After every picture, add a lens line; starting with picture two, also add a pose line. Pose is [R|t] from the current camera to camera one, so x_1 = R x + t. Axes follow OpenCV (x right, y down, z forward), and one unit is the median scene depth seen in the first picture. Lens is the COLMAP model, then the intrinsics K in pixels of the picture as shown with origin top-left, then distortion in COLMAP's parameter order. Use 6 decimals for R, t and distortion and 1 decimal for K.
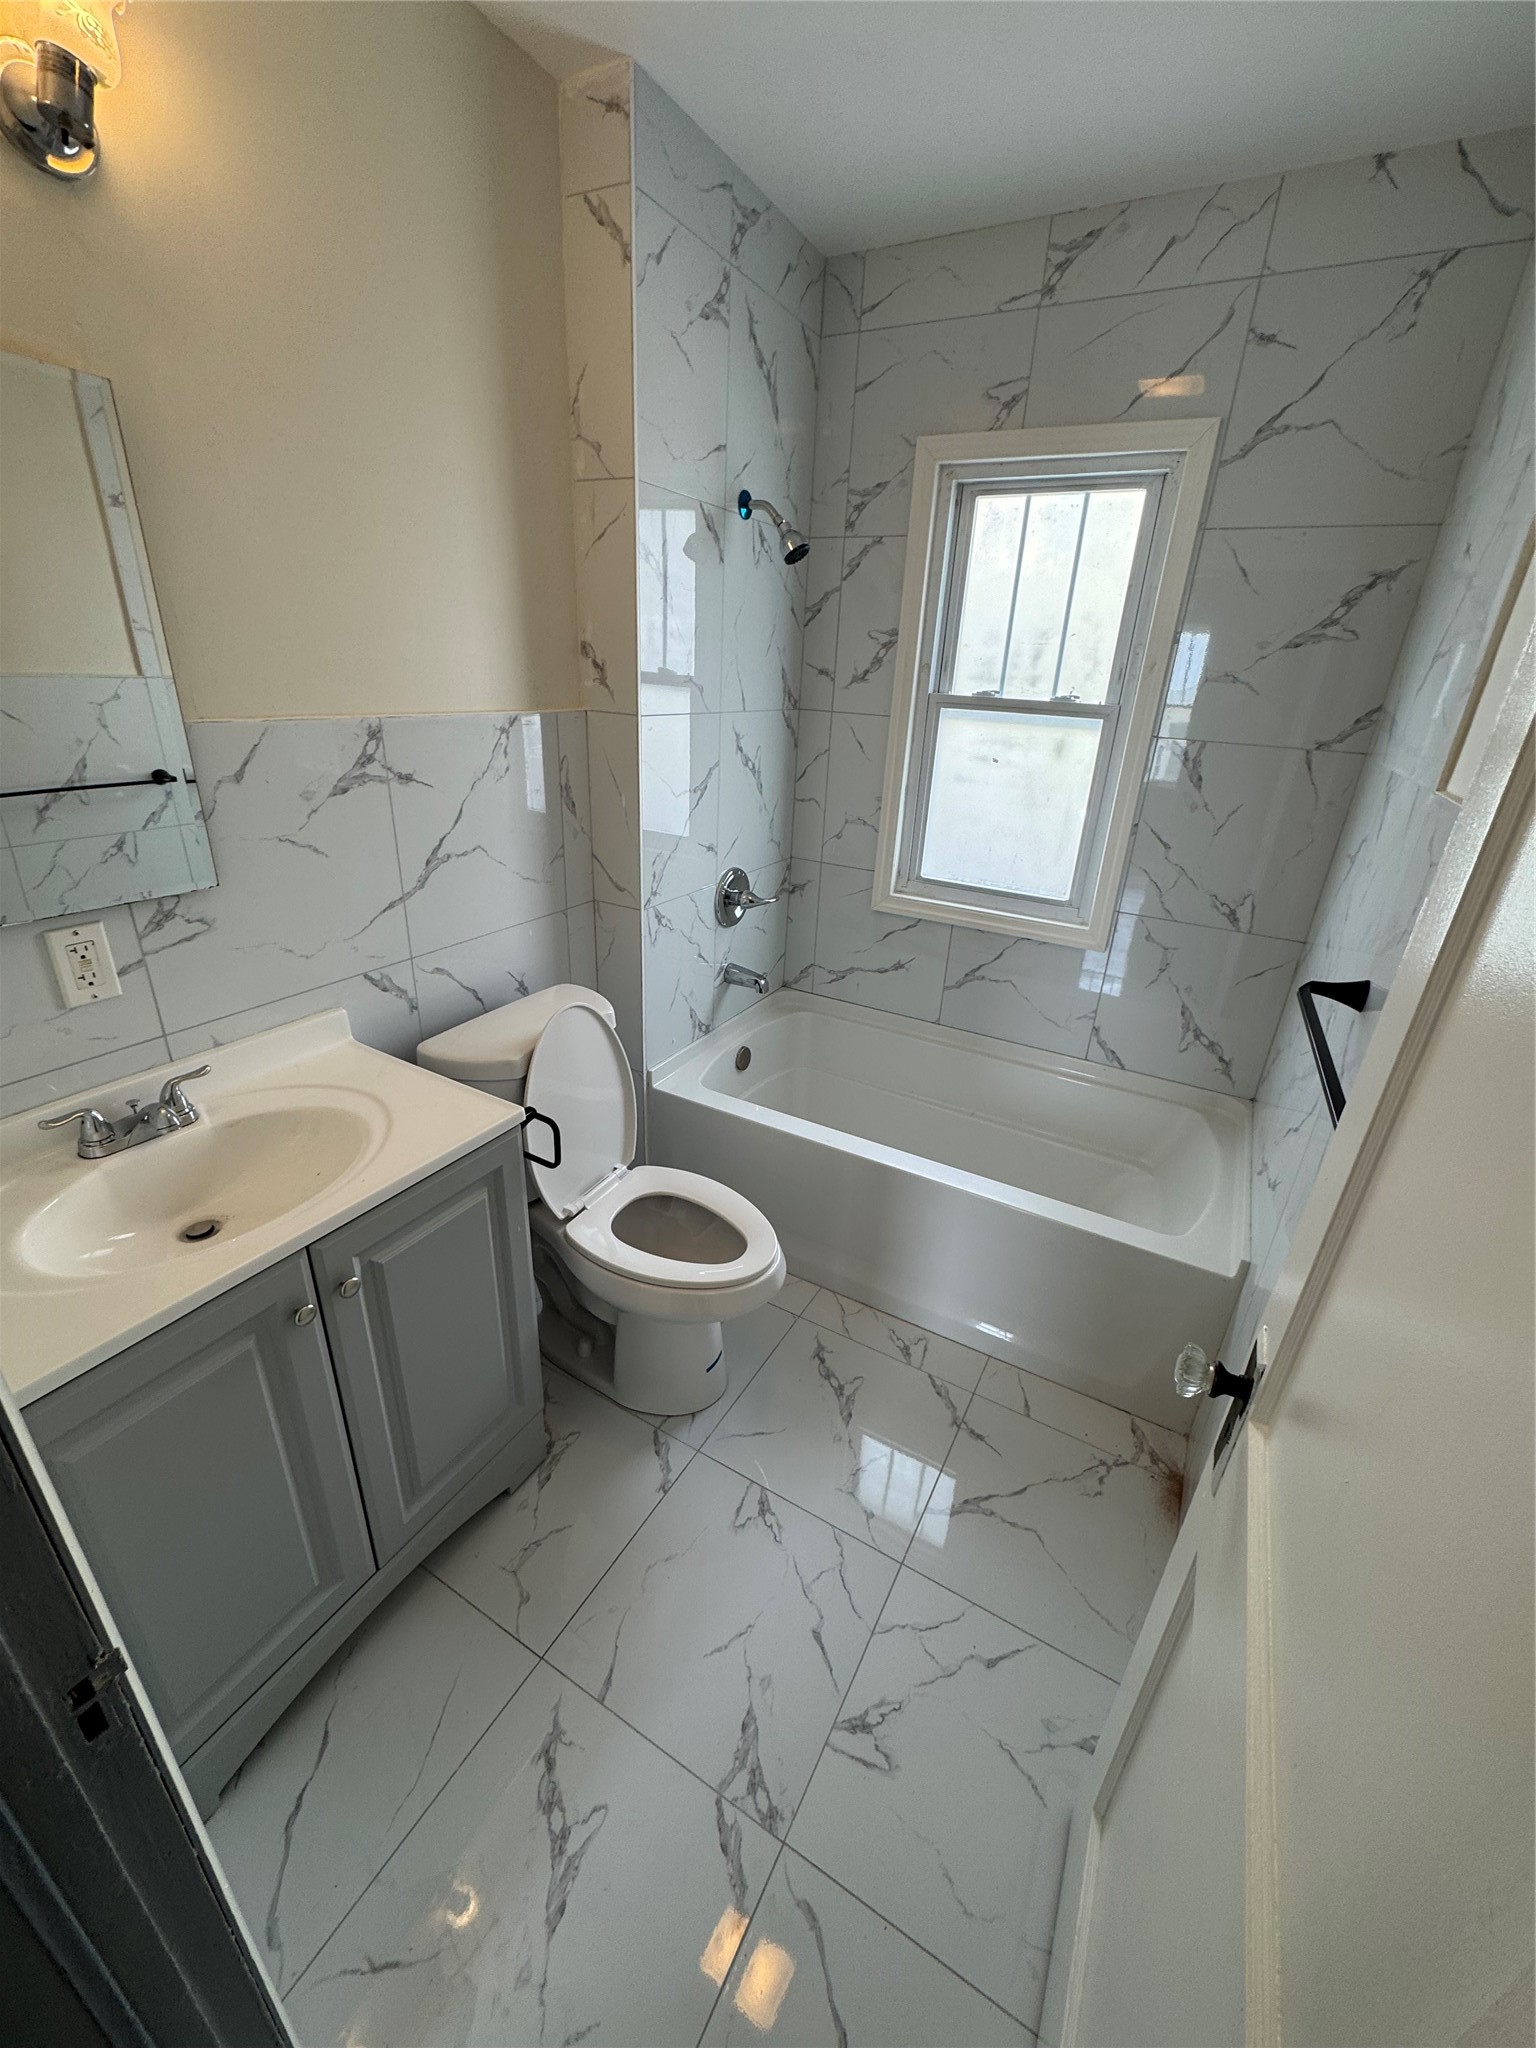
lens RADIAL K [[816.3, 0, 776.7], [0, 816.3, 1021.9], [0, 0, 1]] dist [-0.001497, 0.000204]
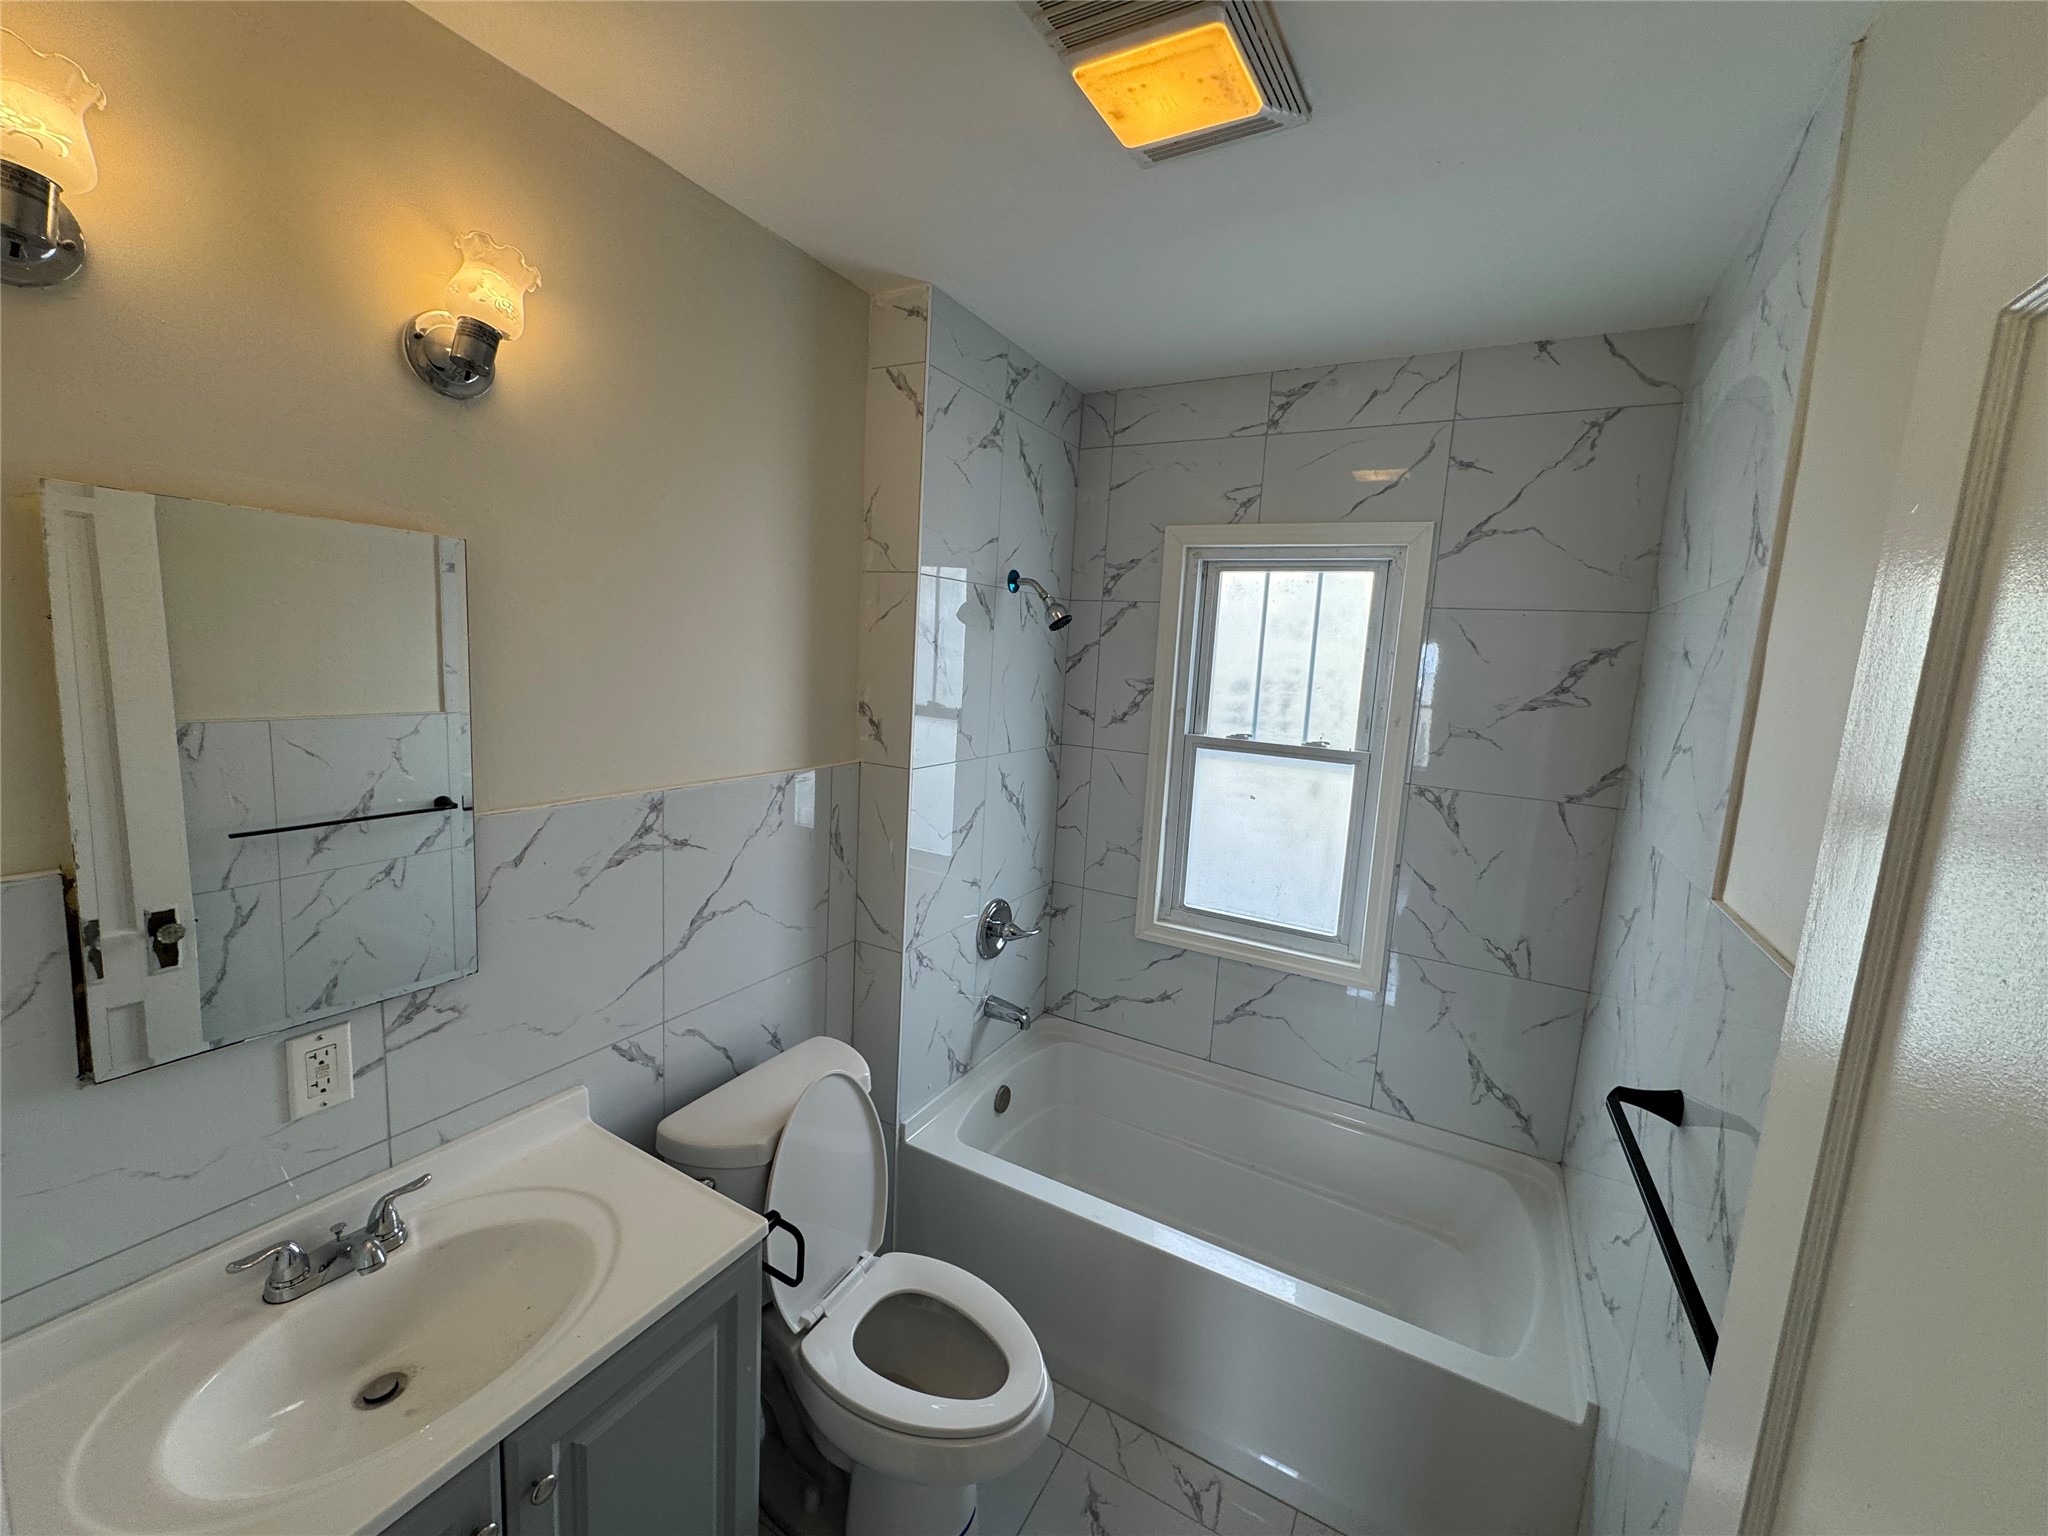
lens RADIAL K [[815.4, 0, 1025.7], [0, 815.4, 762.4], [0, 0, 1]] dist [-0.002318, -0.000016]
pose [[0.999967, 0.005696, -0.005713, -0.016836], [-0.007034, 0.962354, -0.271708, -0.107420], [0.003950, 0.271739, 0.962363, -0.003810]]
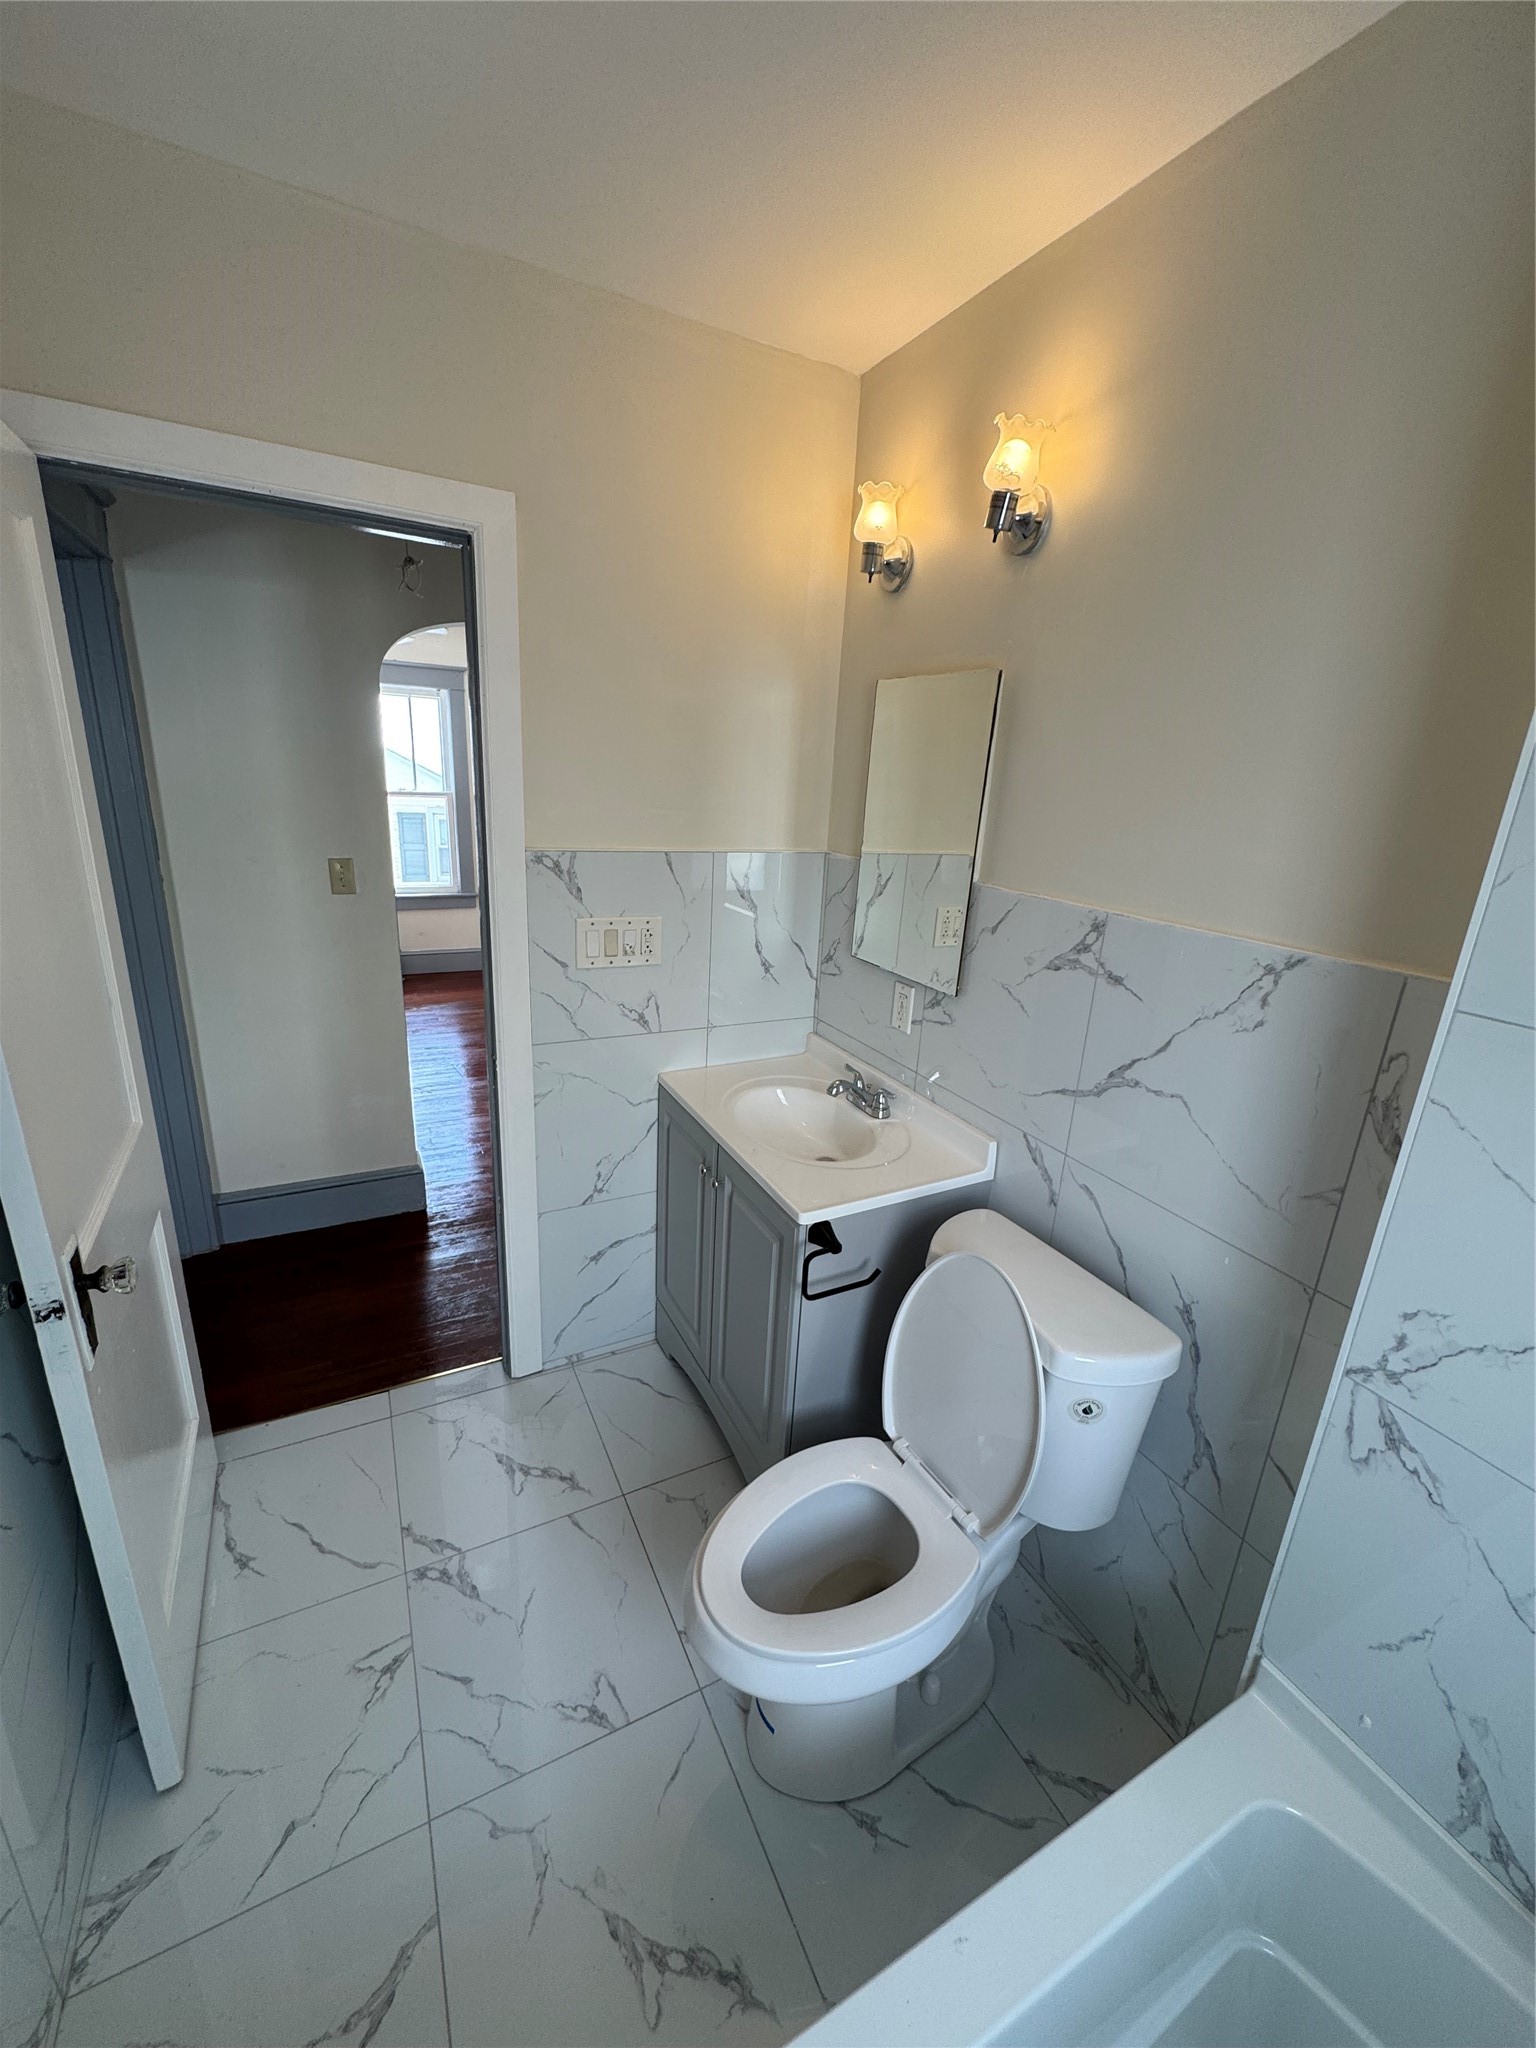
lens RADIAL K [[817.4, 0, 775.7], [0, 817.4, 1023.9], [0, 0, 1]] dist [-0.001657, 0.000011]
pose [[-0.543623, 0.168953, -0.822149, 0.441052], [-0.410362, 0.800973, 0.435942, -0.436586], [0.732172, 0.574367, -0.366096, 0.946332]]
